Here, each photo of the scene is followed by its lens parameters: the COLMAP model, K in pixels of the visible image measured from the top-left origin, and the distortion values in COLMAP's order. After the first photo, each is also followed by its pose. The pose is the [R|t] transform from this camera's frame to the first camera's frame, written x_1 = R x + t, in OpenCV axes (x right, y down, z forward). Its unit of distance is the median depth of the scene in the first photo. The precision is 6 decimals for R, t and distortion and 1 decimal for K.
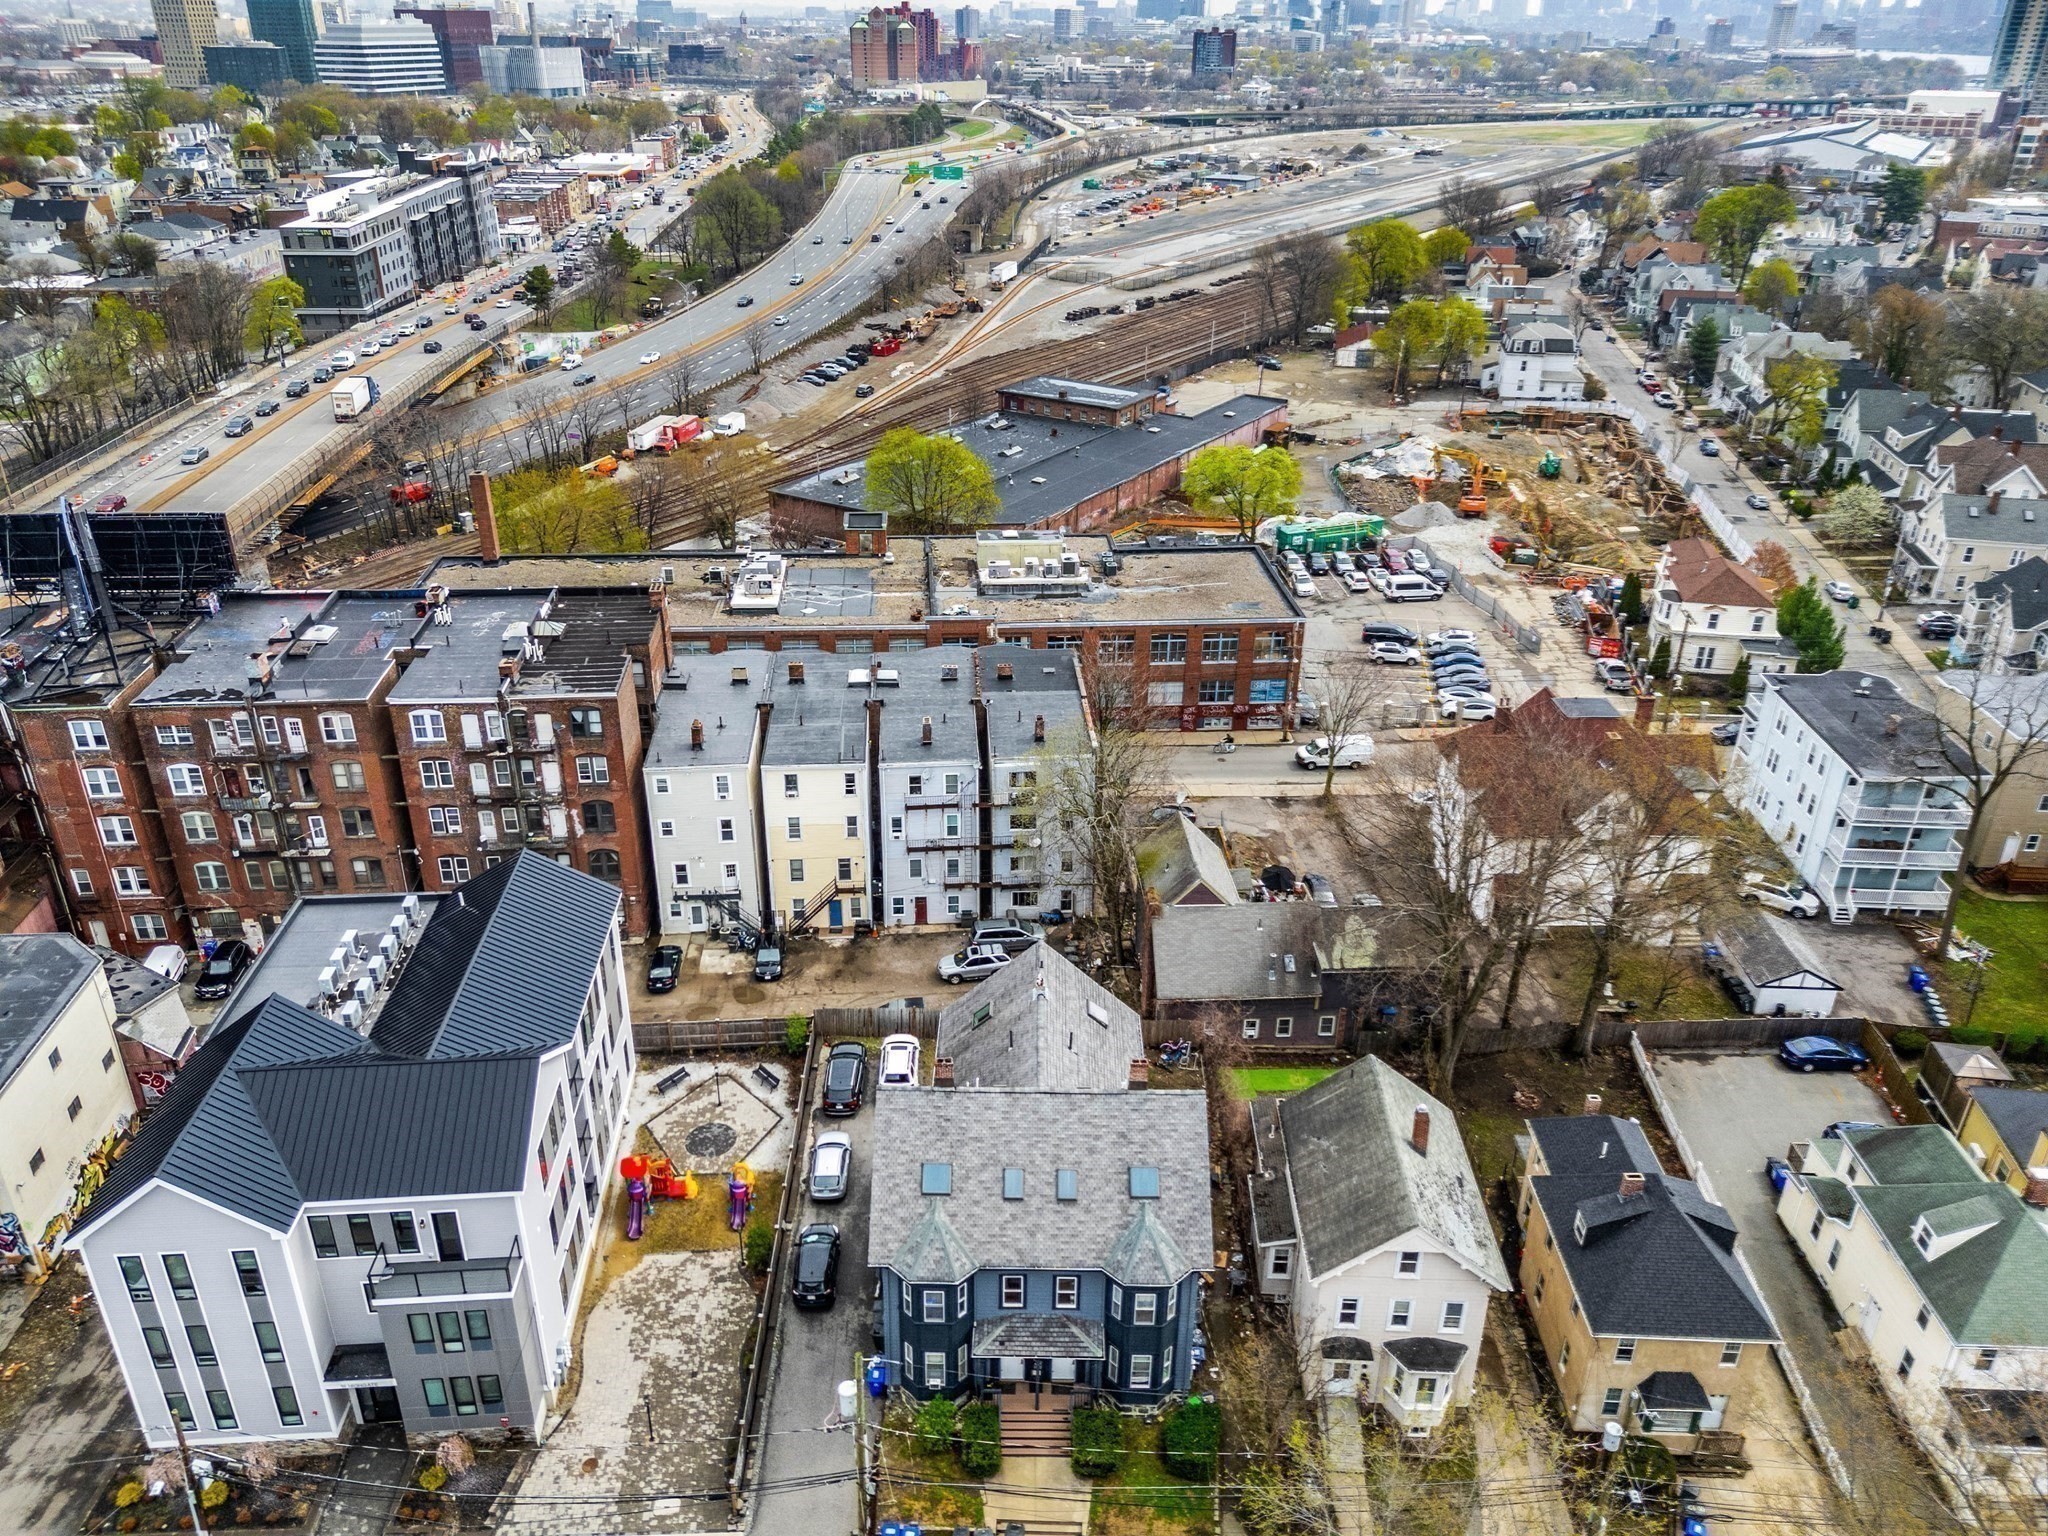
lens RADIAL K [[1492.3, 0, 1024.0], [0, 1492.3, 768.0], [0, 0, 1]] dist [0.110736, -0.129423]
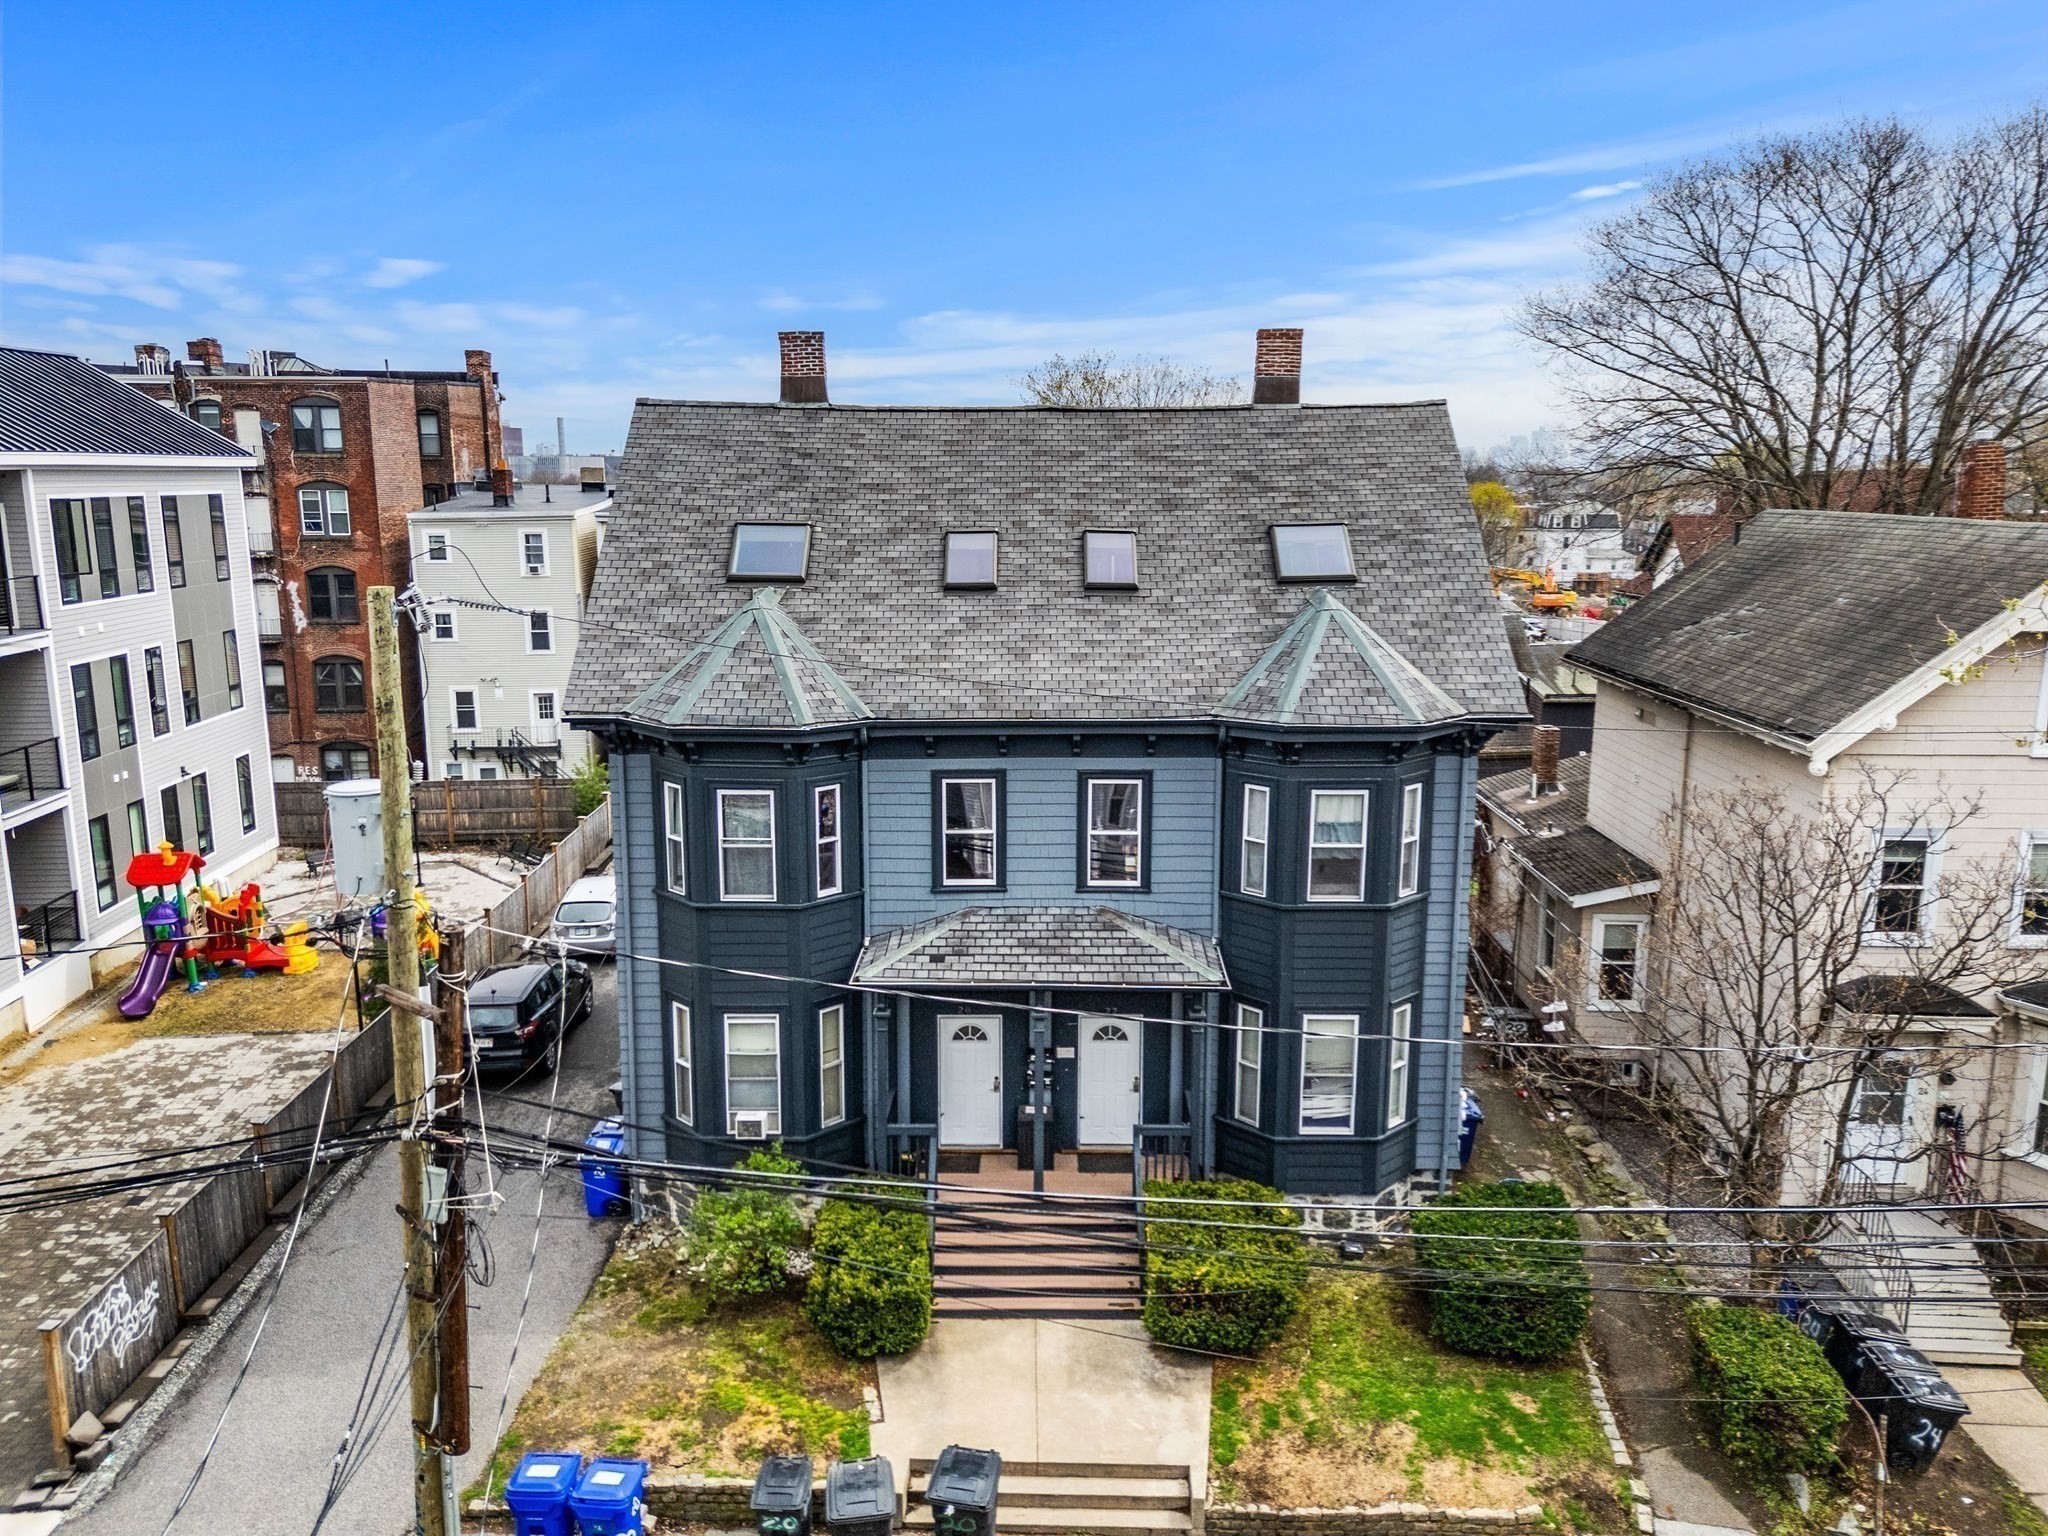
lens RADIAL K [[1502.4, 0, 1020.9], [0, 1502.4, 757.3], [0, 0, 1]] dist [0.076136, -0.068840]
pose [[0.999951, -0.009862, -0.000617, 0.003566], [0.009318, 0.961898, -0.273250, 0.265300], [0.003288, 0.273231, 0.961943, 0.399570]]
